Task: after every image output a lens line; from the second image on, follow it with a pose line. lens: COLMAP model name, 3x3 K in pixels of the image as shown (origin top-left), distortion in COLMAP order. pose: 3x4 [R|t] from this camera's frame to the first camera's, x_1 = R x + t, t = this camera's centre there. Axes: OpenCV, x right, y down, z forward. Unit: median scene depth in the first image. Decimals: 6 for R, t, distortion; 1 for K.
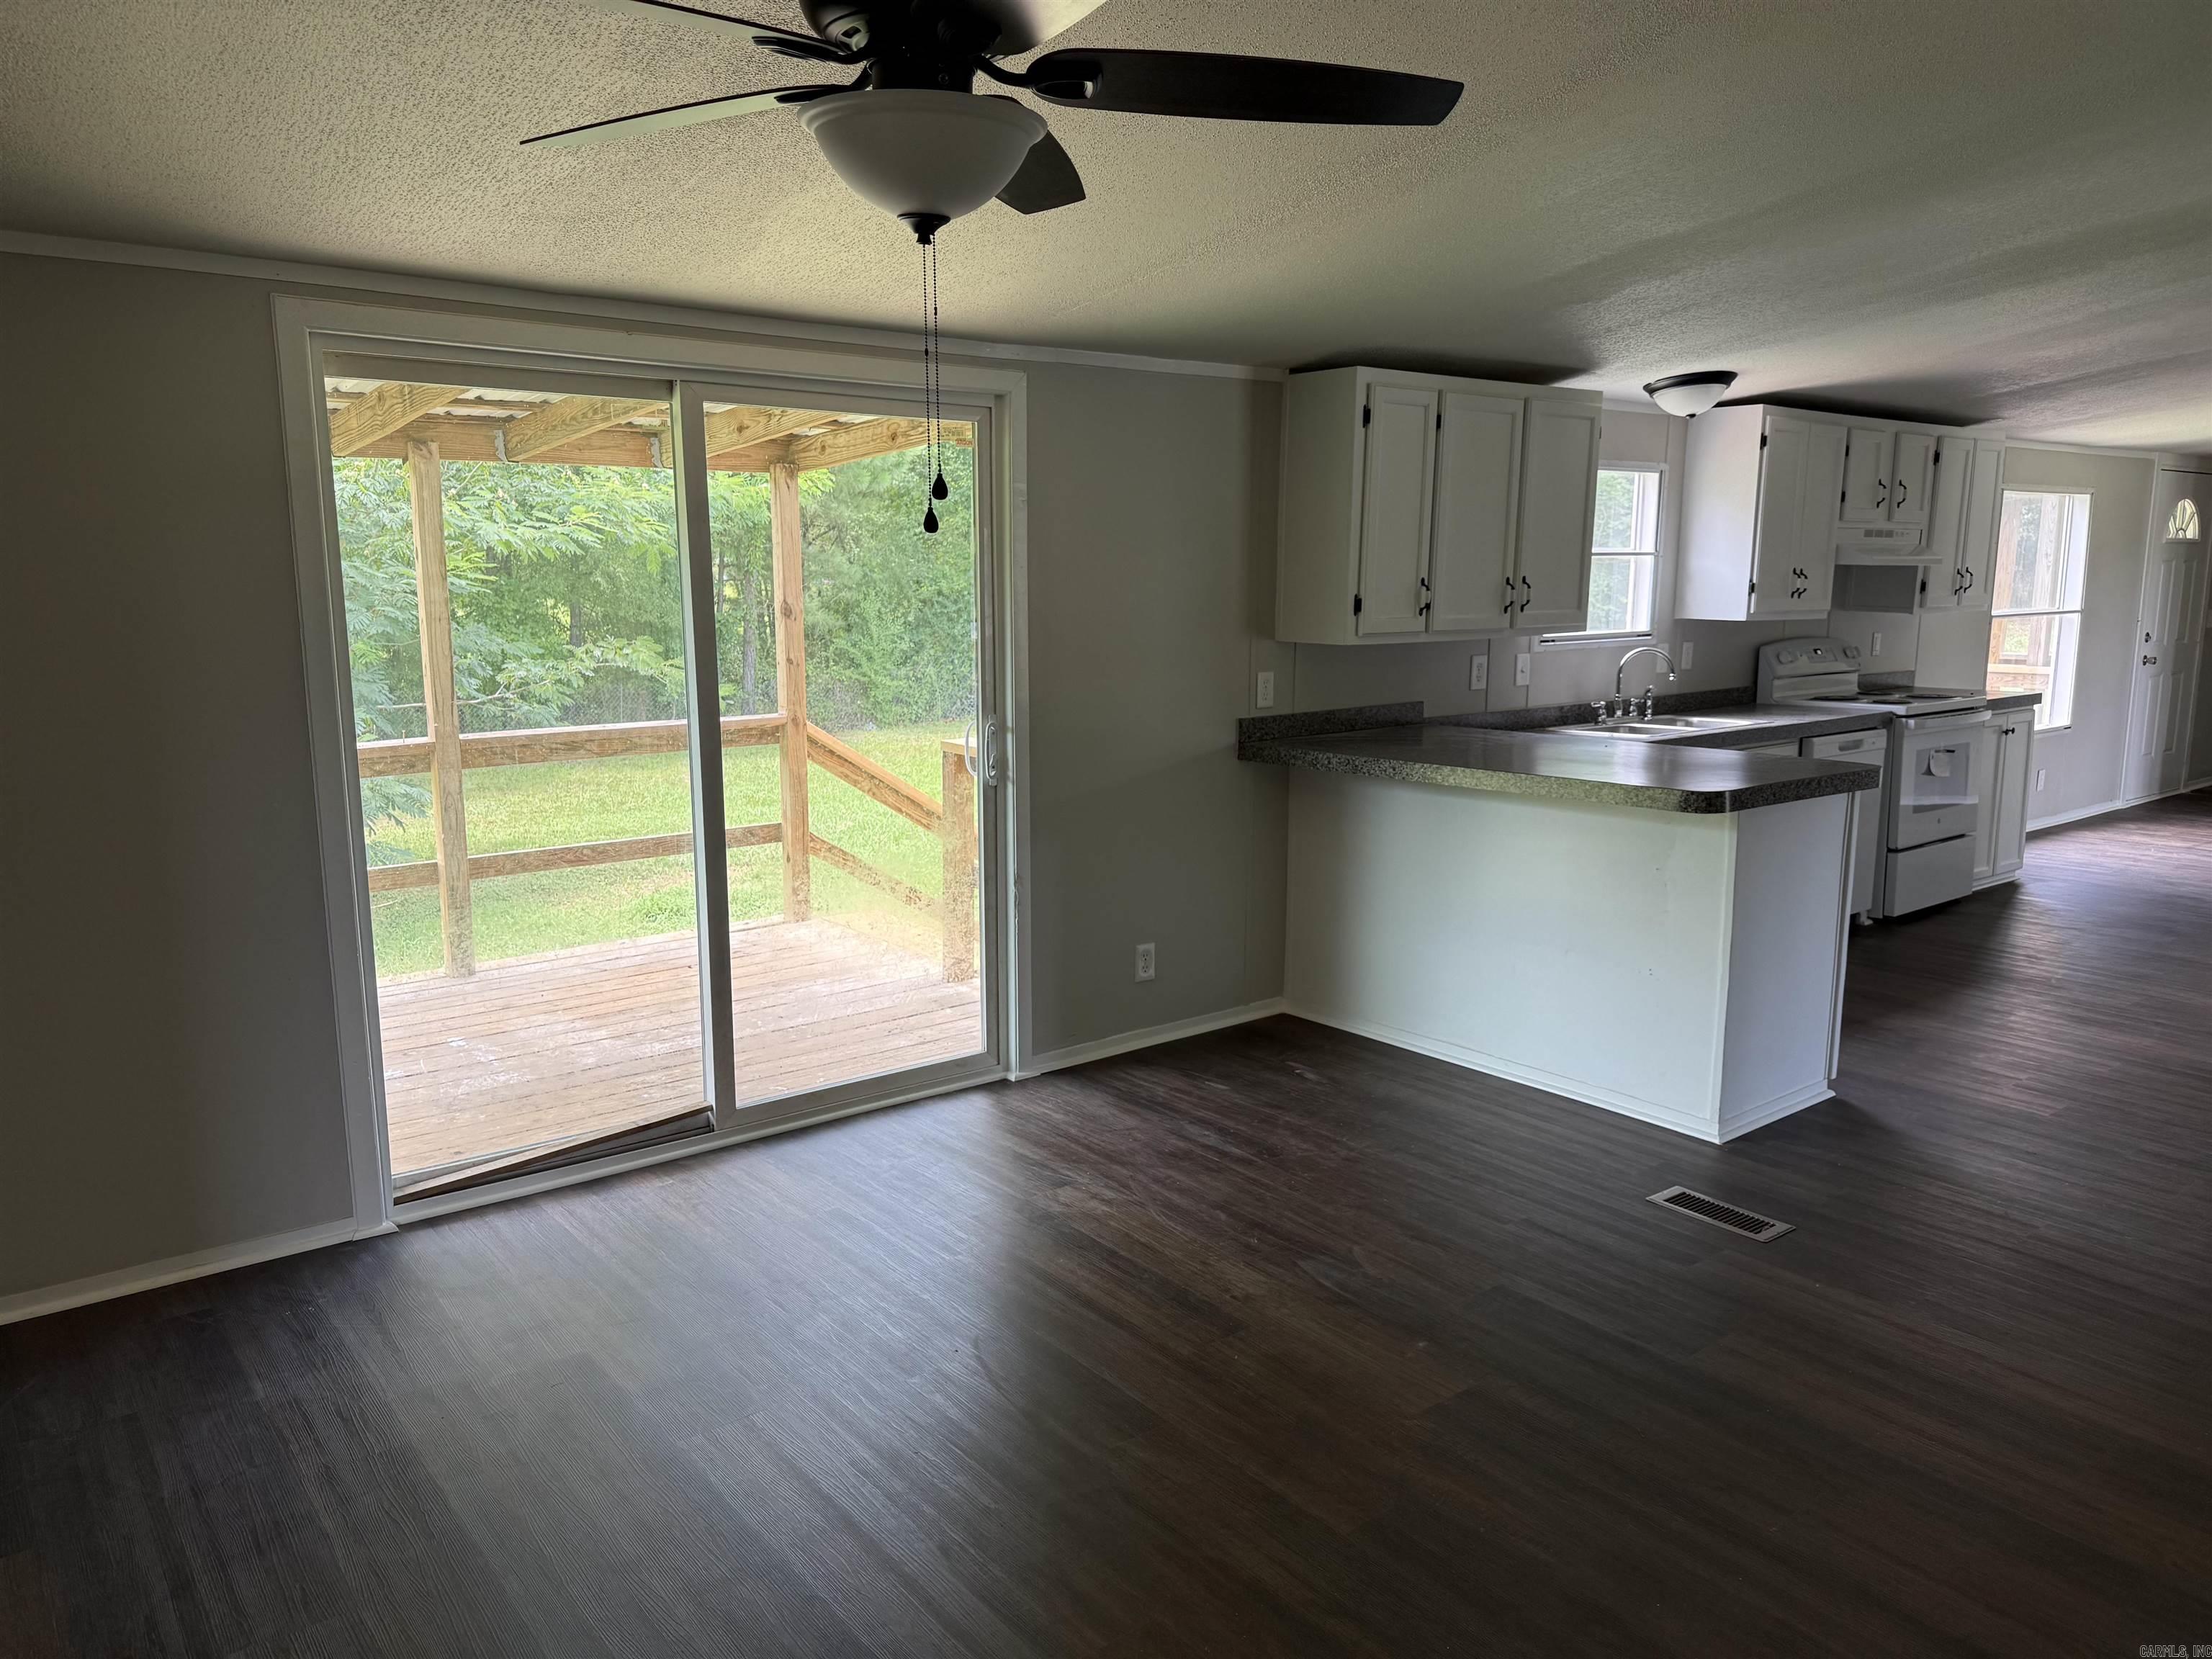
lens RADIAL K [[1558.6, 0, 1106.0], [0, 1558.6, 829.5], [0, 0, 1]] dist [0.046100, -0.048150]
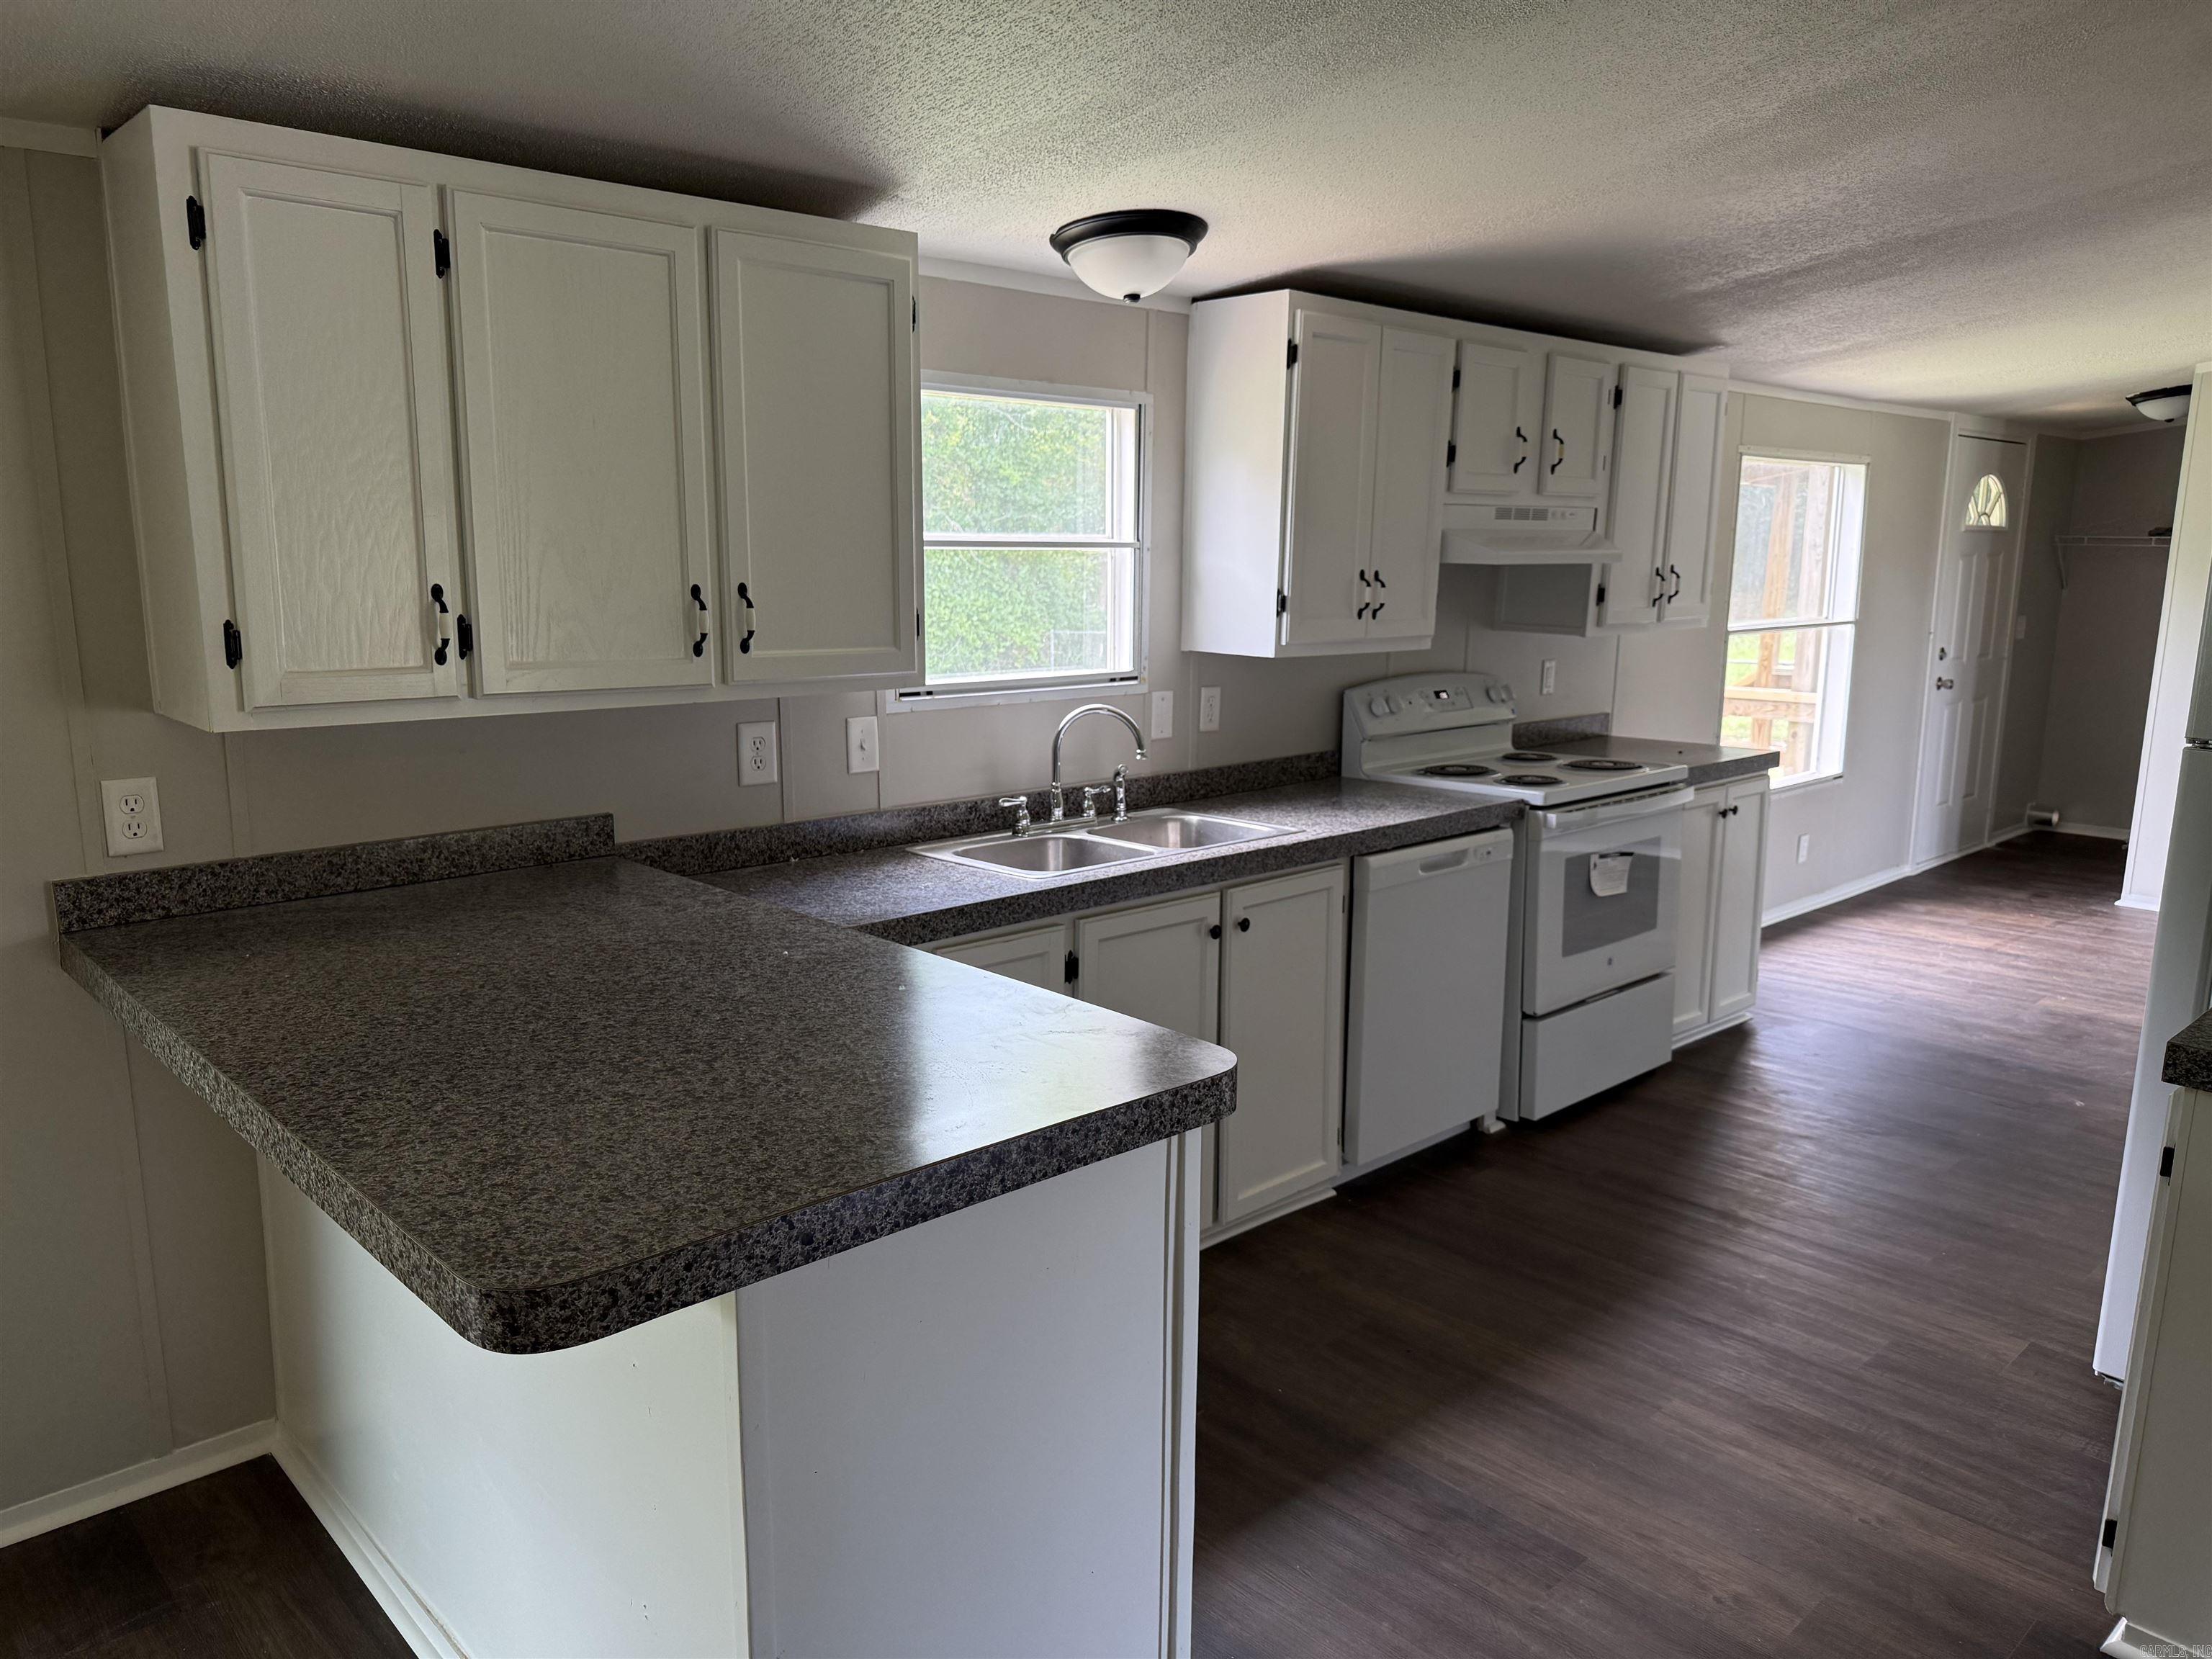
lens RADIAL K [[1561.8, 0, 1106.0], [0, 1561.8, 829.5], [0, 0, 1]] dist [0.129886, -0.209437]
pose [[0.996234, -0.005528, 0.086533, 0.273084], [0.004460, 0.999912, 0.012528, -0.070041], [-0.086595, -0.012095, 0.996170, 0.380085]]
